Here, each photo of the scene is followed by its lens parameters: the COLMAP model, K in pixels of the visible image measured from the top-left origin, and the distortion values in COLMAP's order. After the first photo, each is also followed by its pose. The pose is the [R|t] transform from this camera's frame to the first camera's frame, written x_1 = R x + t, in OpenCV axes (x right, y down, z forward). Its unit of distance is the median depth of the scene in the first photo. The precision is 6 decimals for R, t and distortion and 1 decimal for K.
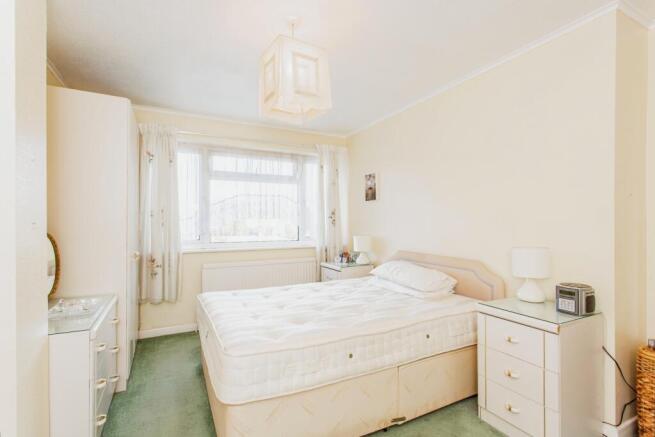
lens RADIAL K [[305.7, 0, 322.7], [0, 305.7, 222.5], [0, 0, 1]] dist [-0.004925, -0.000131]
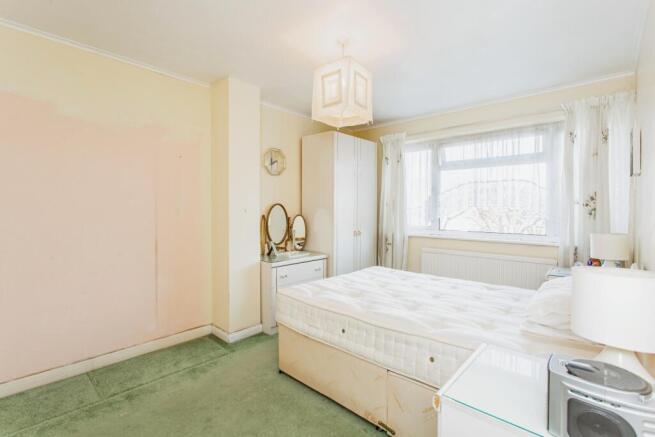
lens RADIAL K [[305.7, 0, 327.1], [0, 305.7, 213.8], [0, 0, 1]] dist [-0.004925, -0.000131]
pose [[0.360876, 0.017287, -0.932453, 0.493278], [-0.009023, 0.999846, 0.015045, -0.002565], [0.932570, 0.002984, 0.360977, 0.242349]]
